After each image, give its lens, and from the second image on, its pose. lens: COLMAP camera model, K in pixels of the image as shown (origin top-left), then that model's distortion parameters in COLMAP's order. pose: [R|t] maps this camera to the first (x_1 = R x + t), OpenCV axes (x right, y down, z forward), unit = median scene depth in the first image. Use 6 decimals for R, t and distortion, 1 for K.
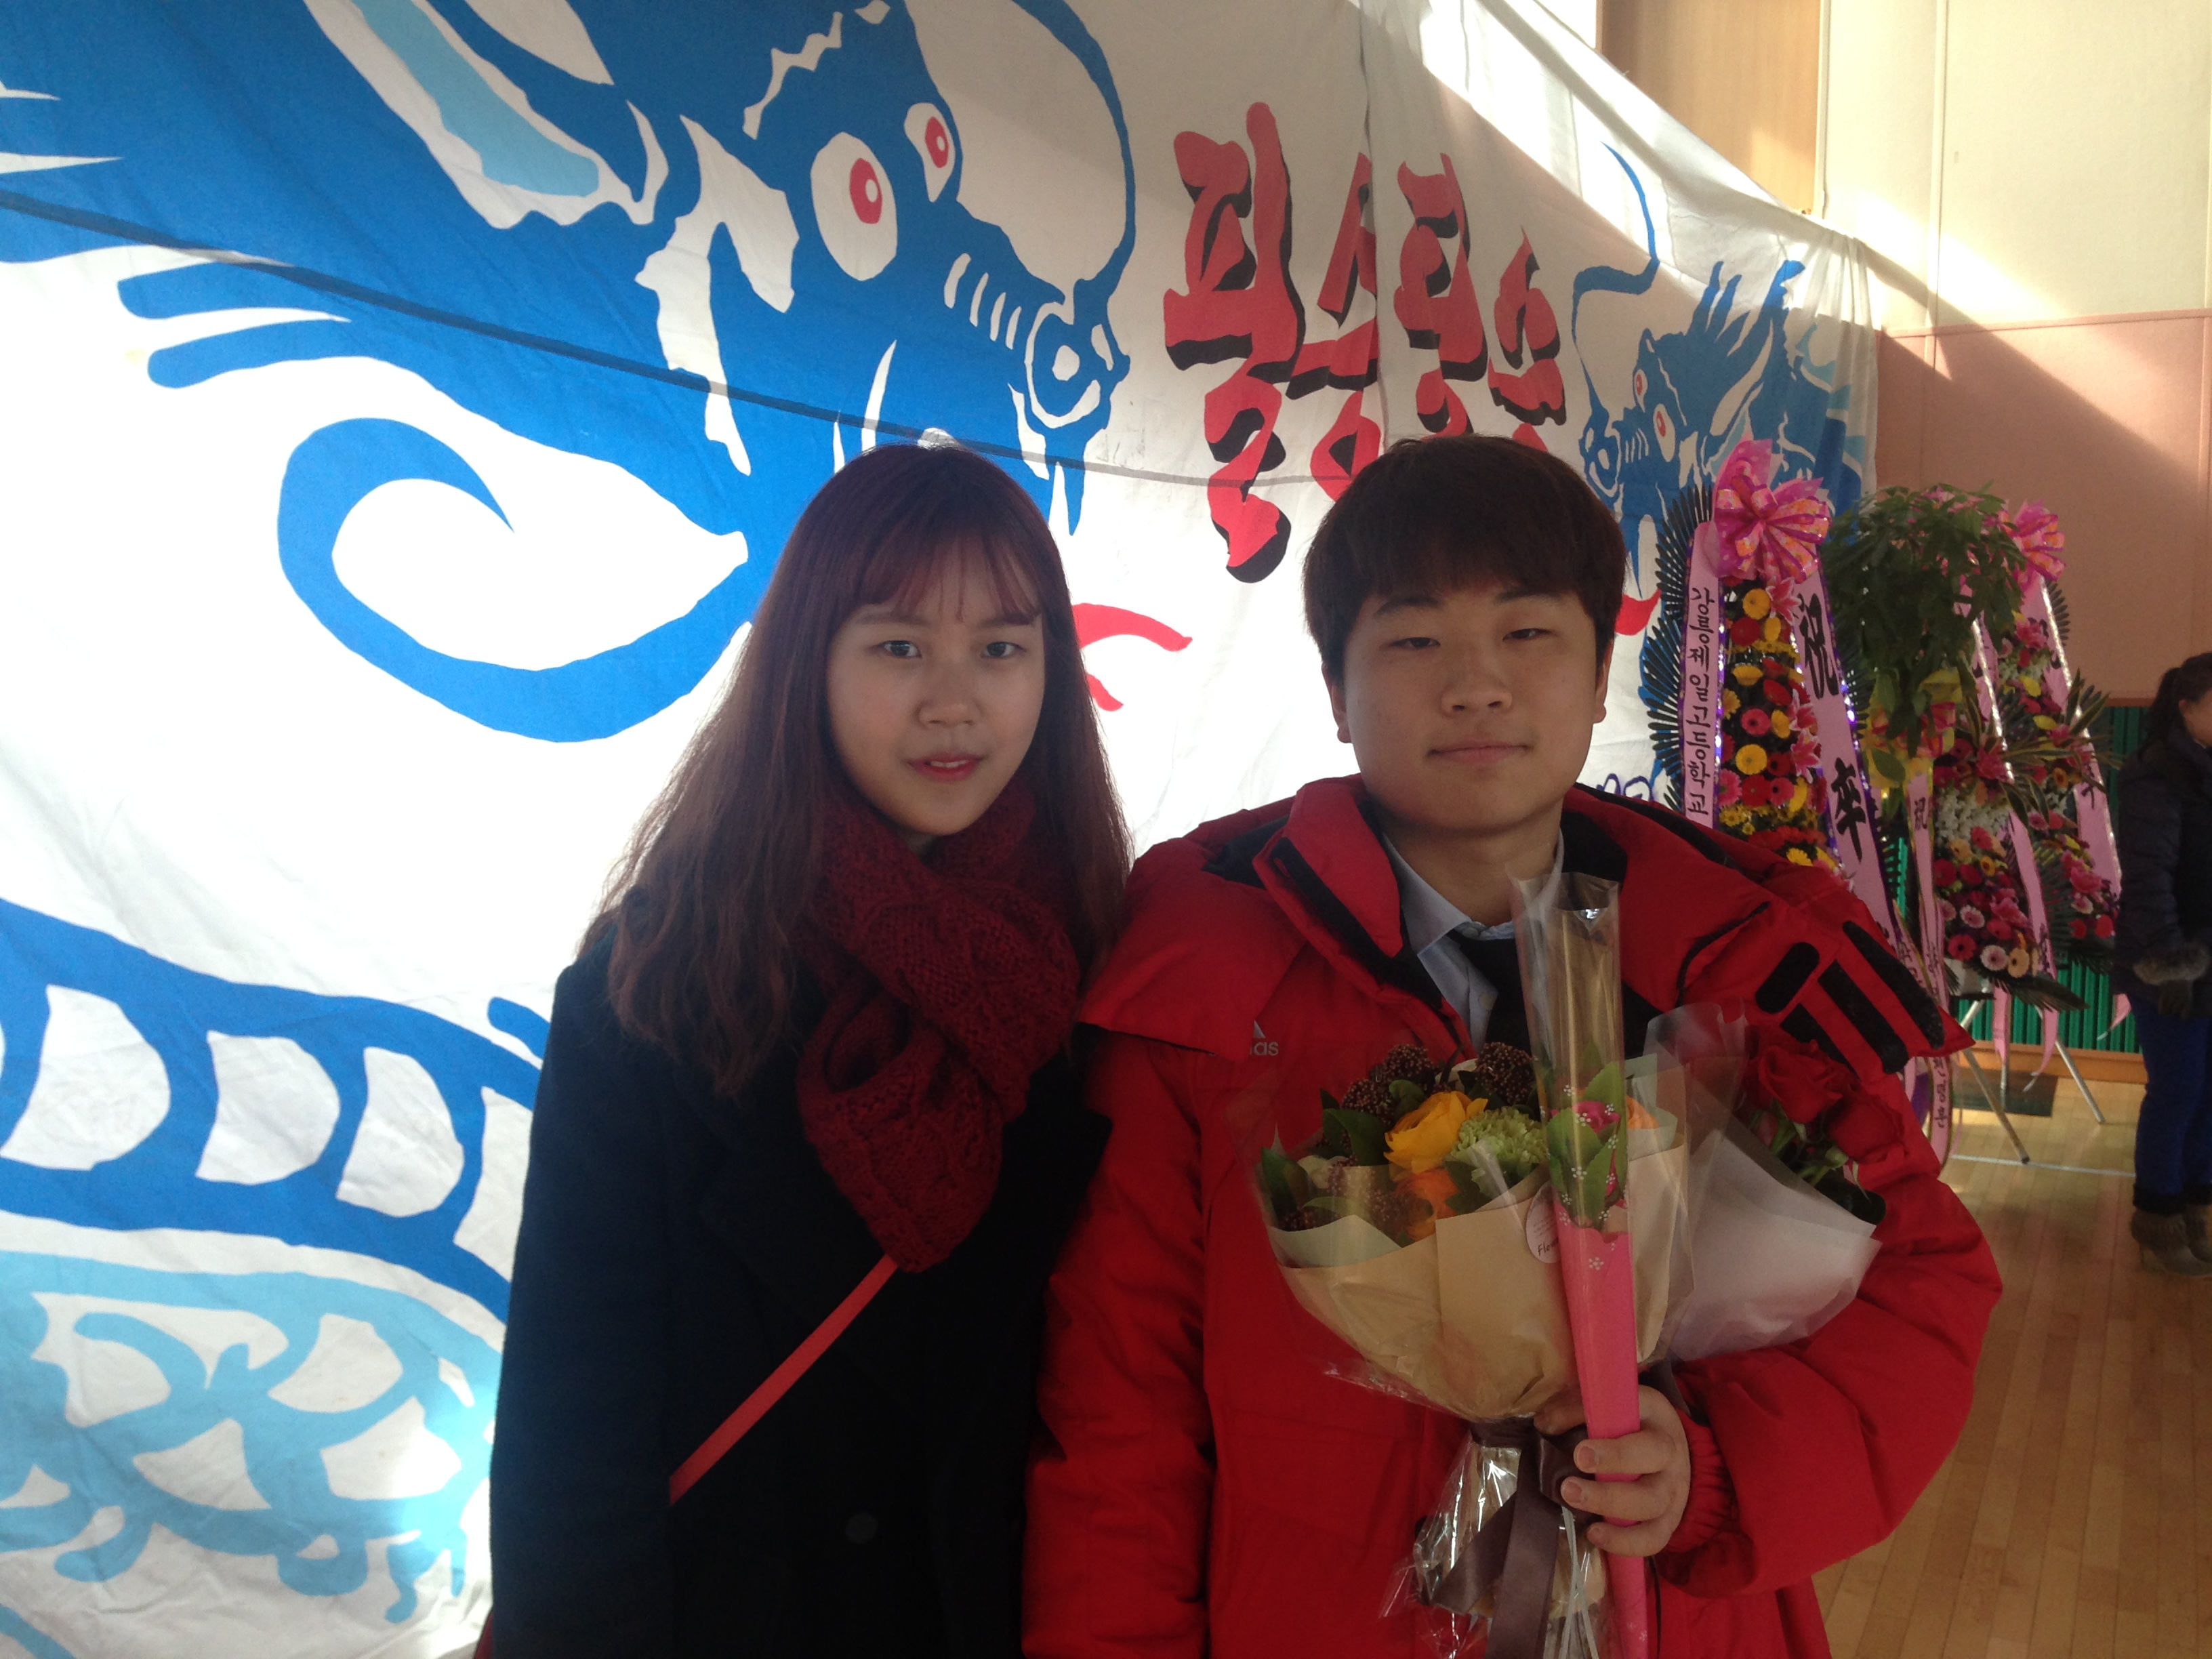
lens RADIAL K [[2013.9, 0, 1099.9], [0, 2013.9, 838.1], [0, 0, 1]] dist [0.132299, -0.190233]
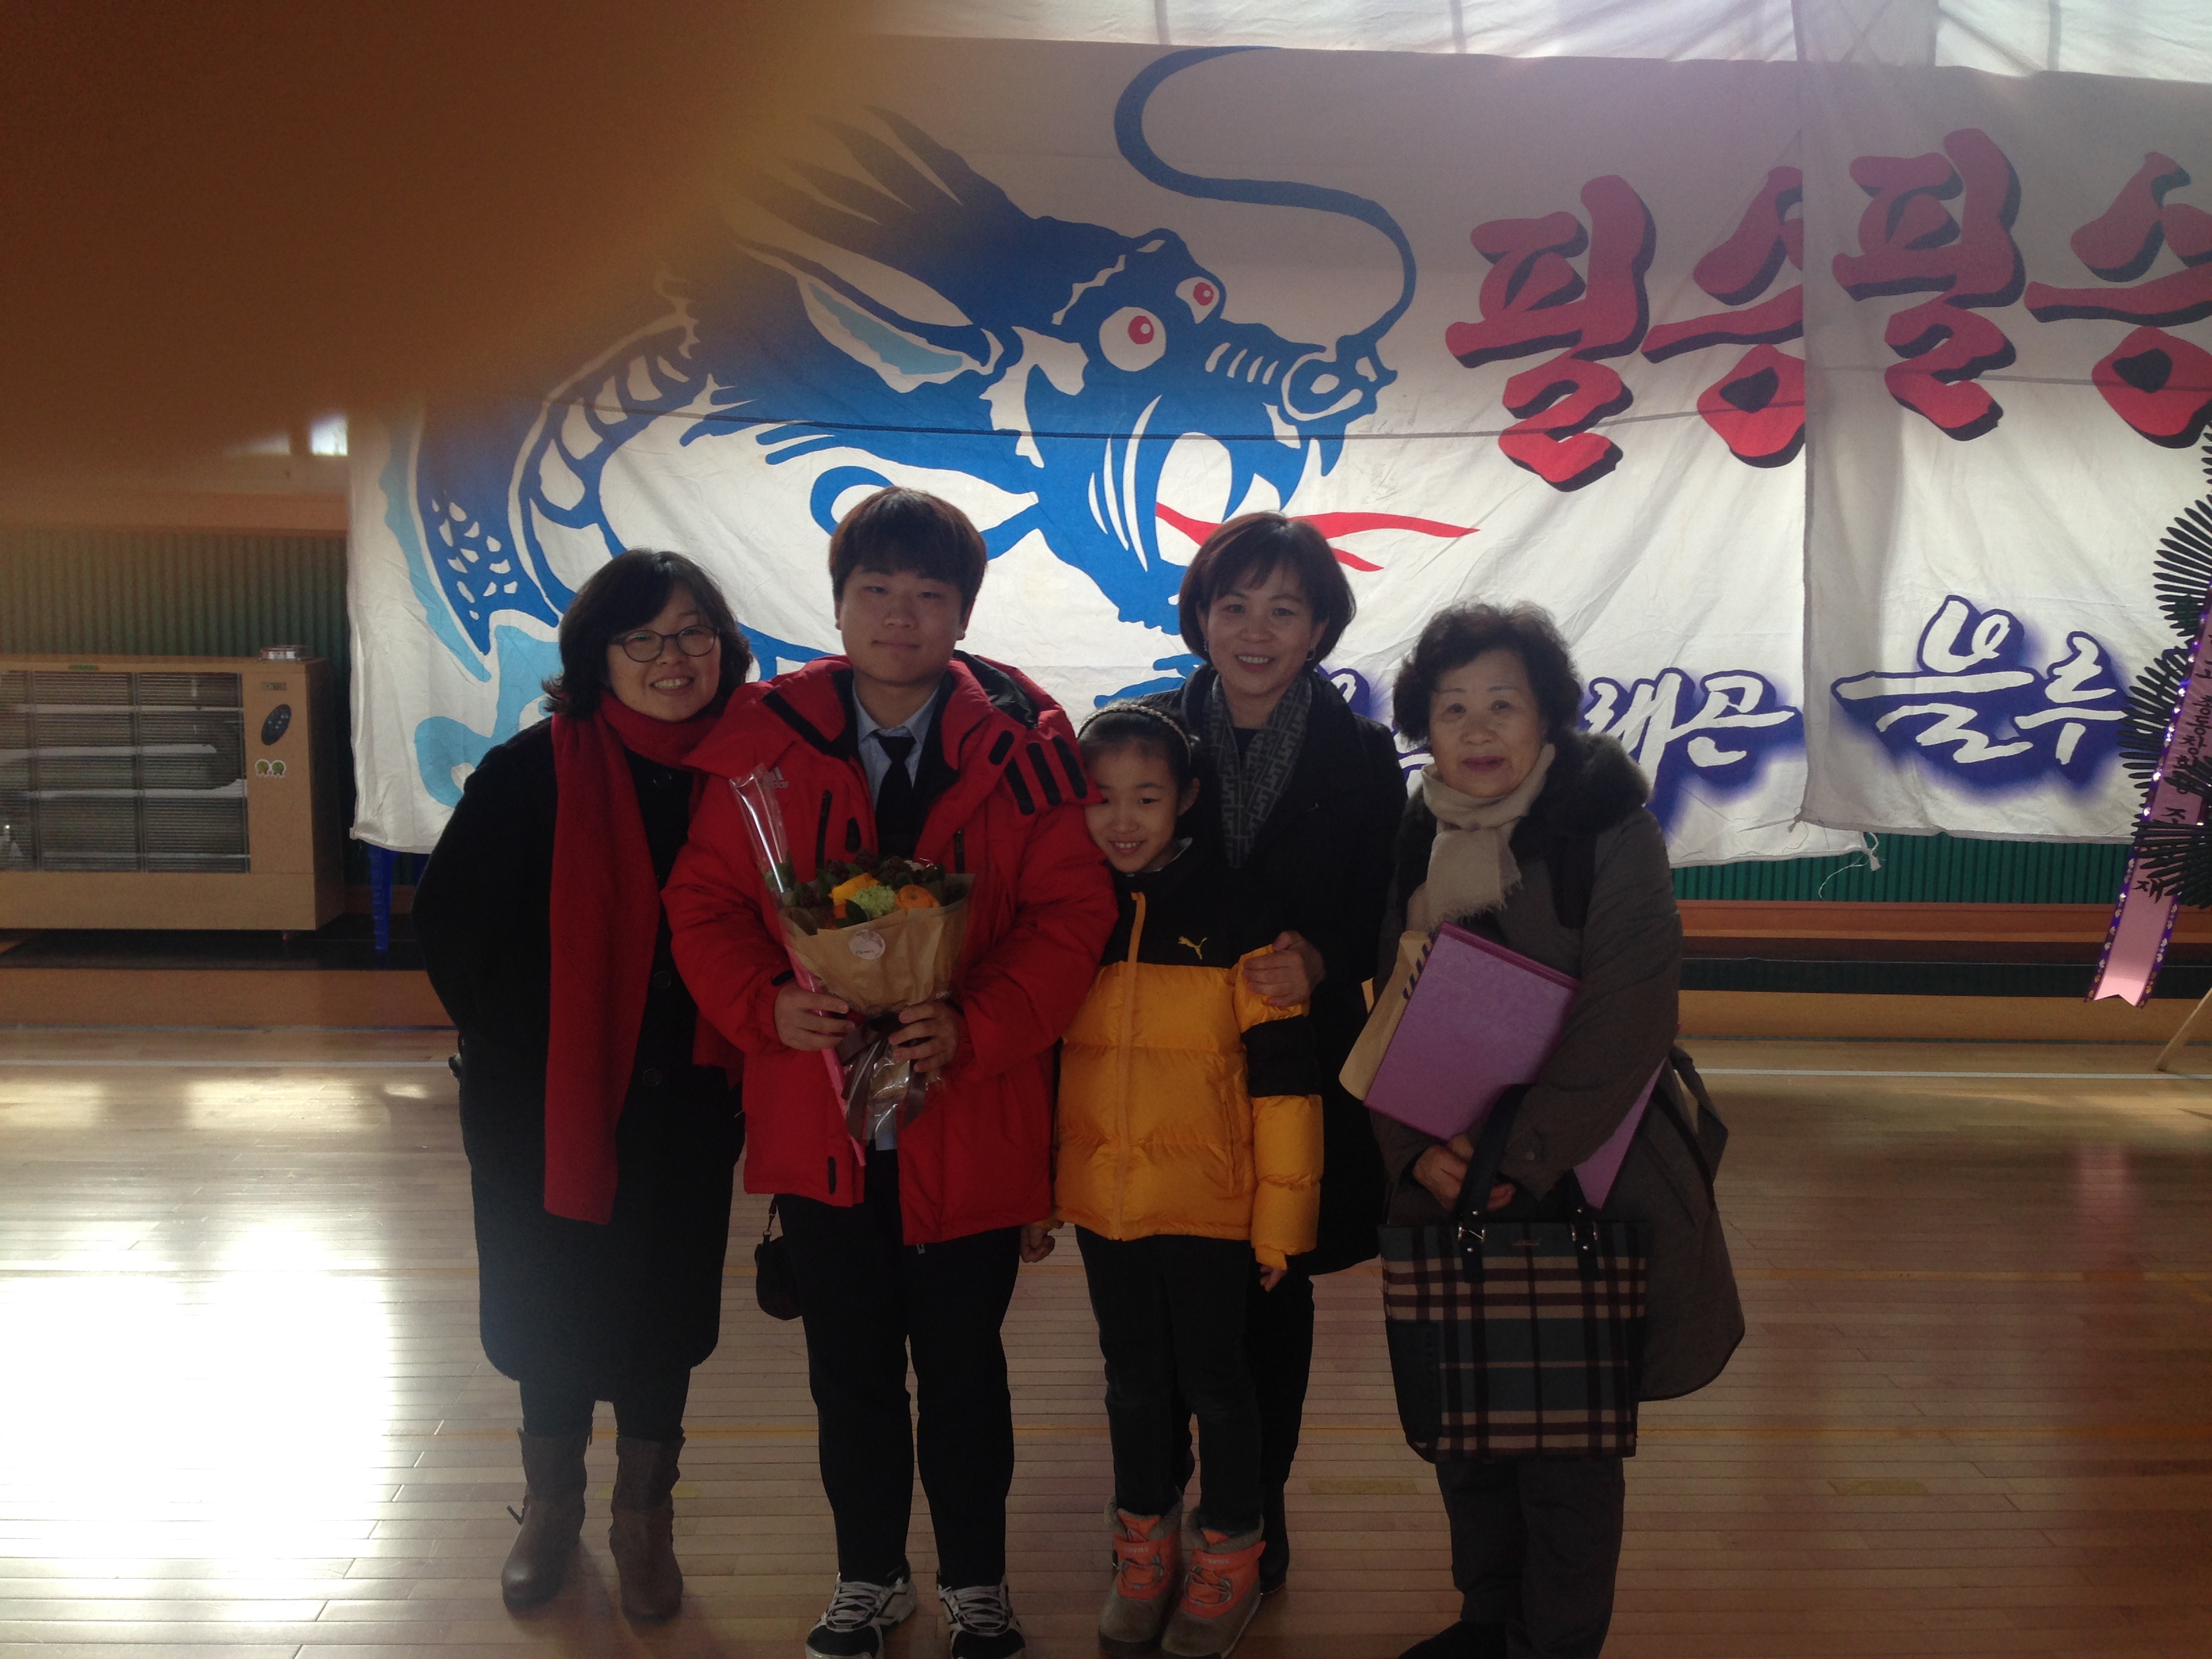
lens RADIAL K [[2022.7, 0, 1106.0], [0, 2022.7, 829.5], [0, 0, 1]] dist [0.141079, -0.195111]
pose [[0.508006, 0.136764, -0.850427, 1.018254], [-0.074232, 0.990592, 0.114962, -0.018289], [0.858149, 0.004727, 0.513379, -0.090885]]
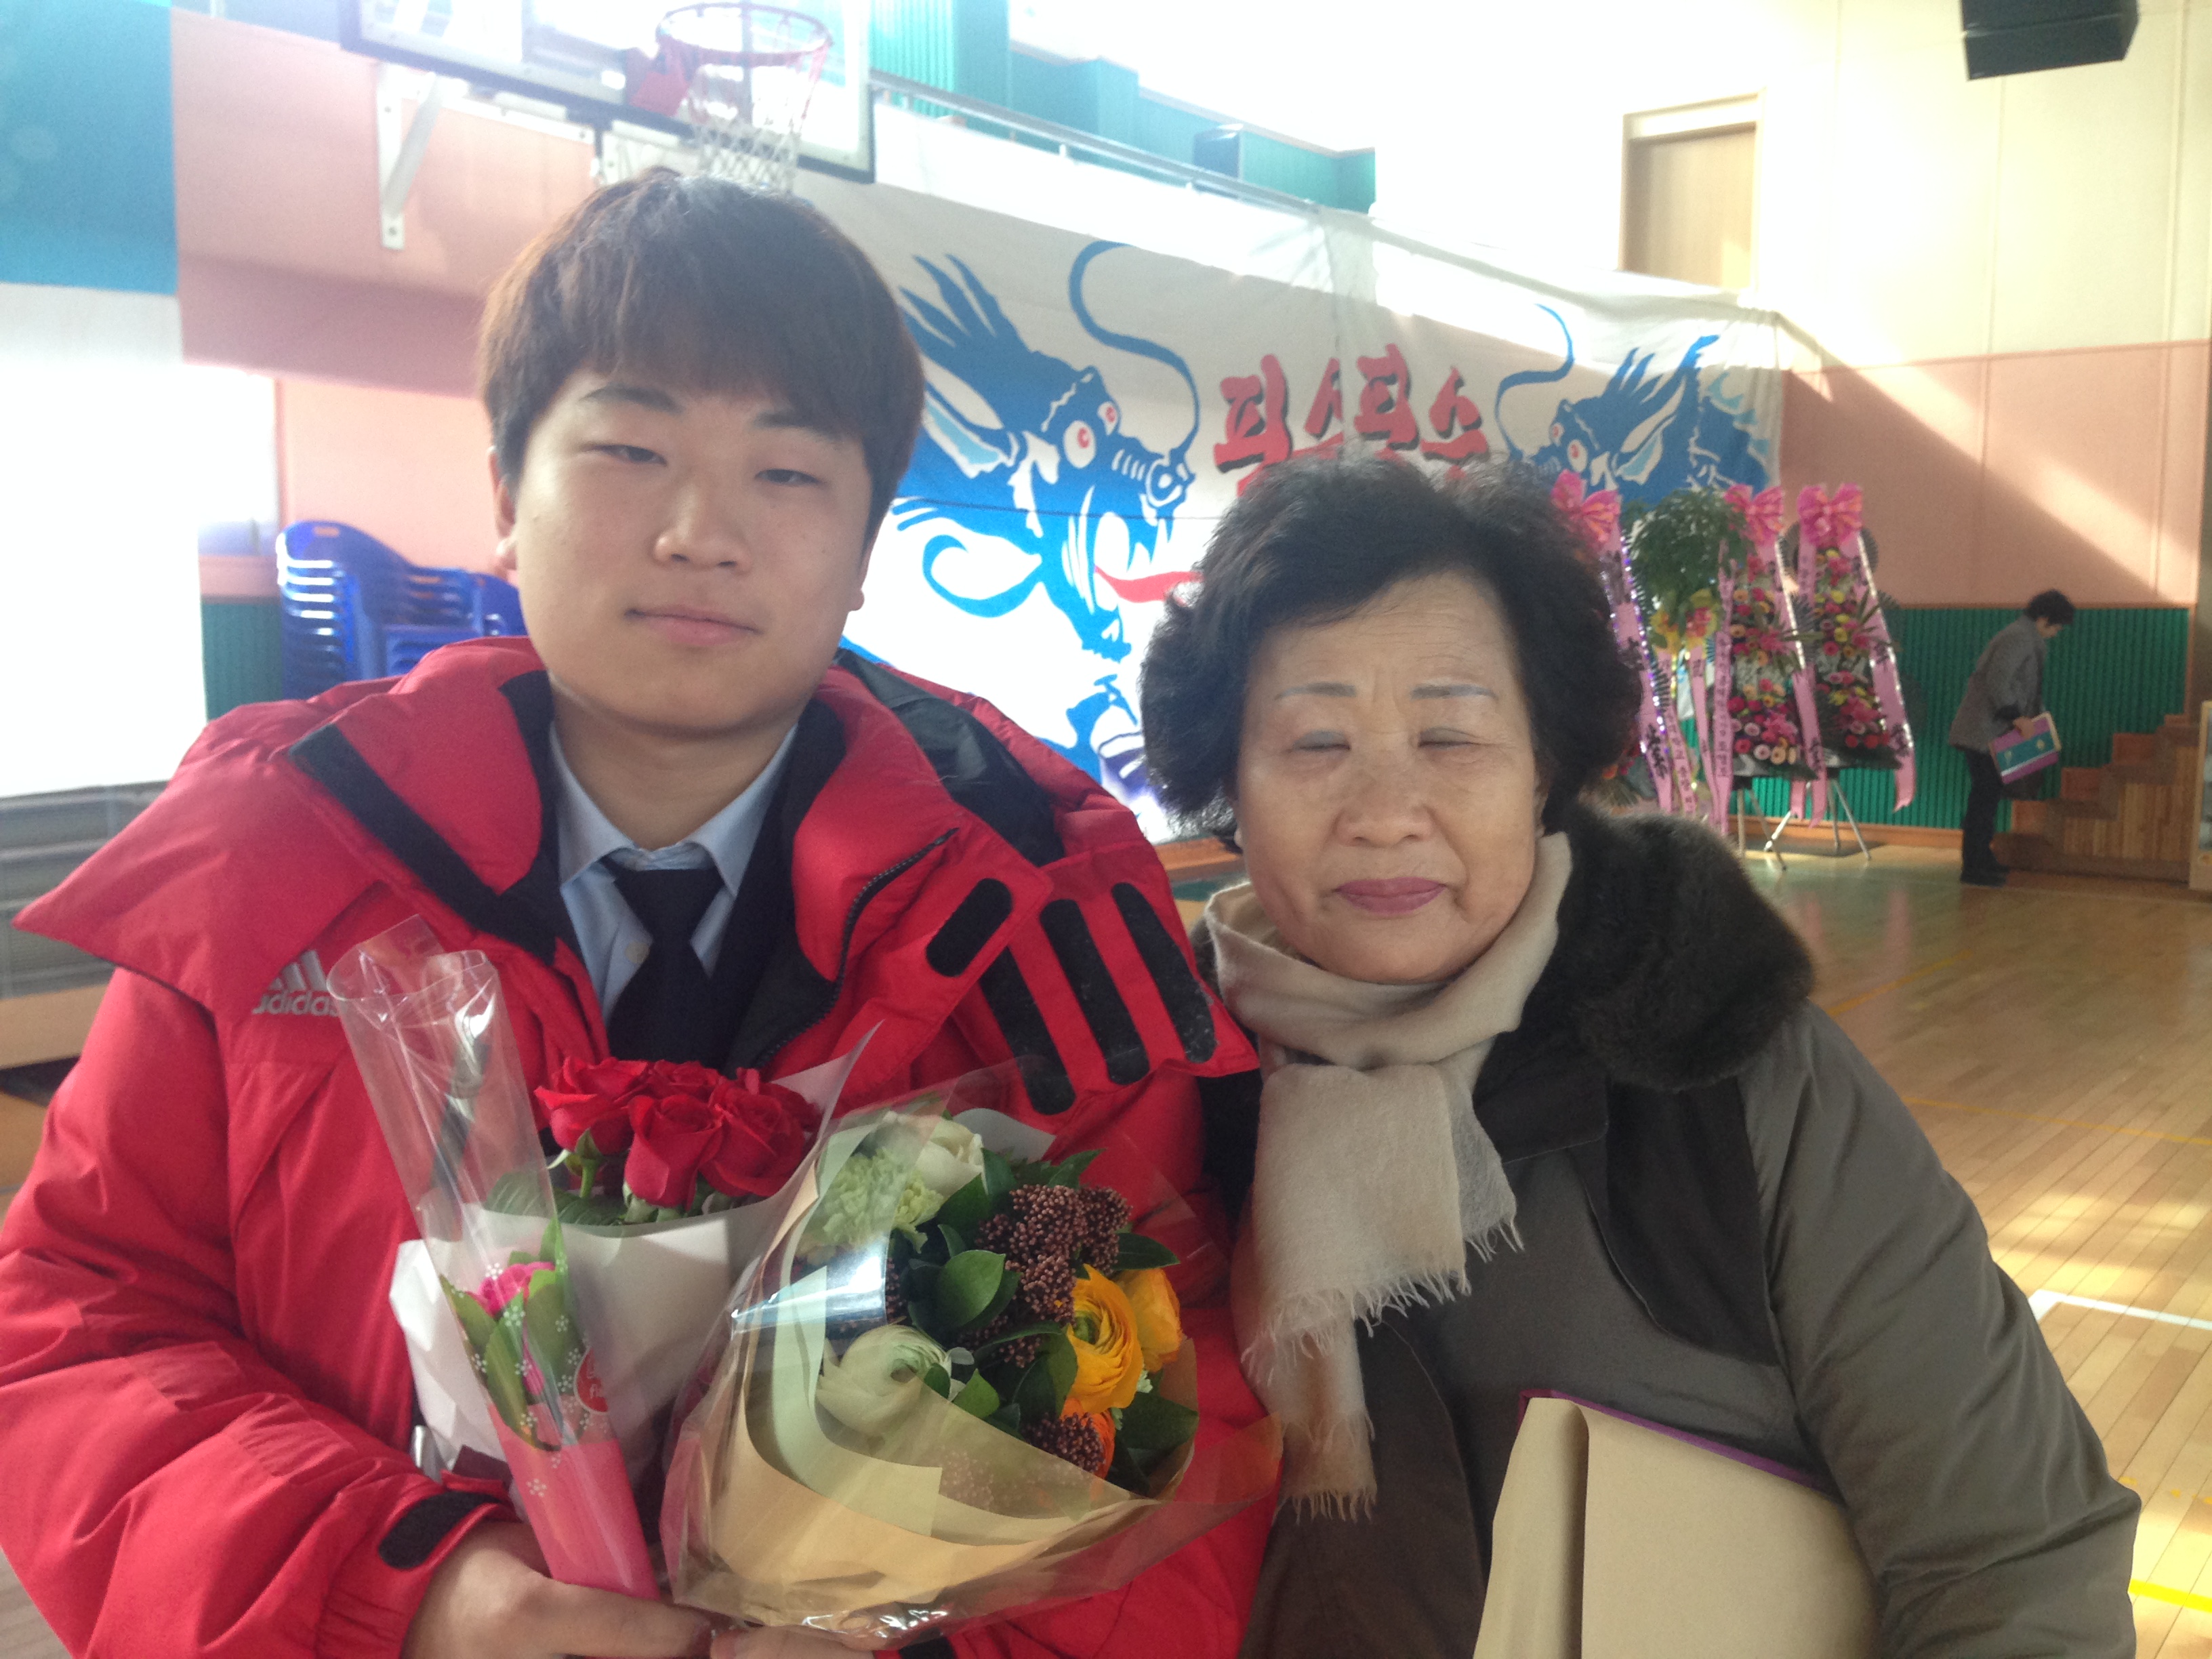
lens RADIAL K [[2022.7, 0, 1106.0], [0, 2022.7, 829.5], [0, 0, 1]] dist [0.141079, -0.195111]
pose [[0.983407, 0.013269, -0.180924, 0.262869], [-0.006786, 0.999314, 0.036403, 0.084938], [0.181283, -0.034571, 0.982823, -1.101856]]
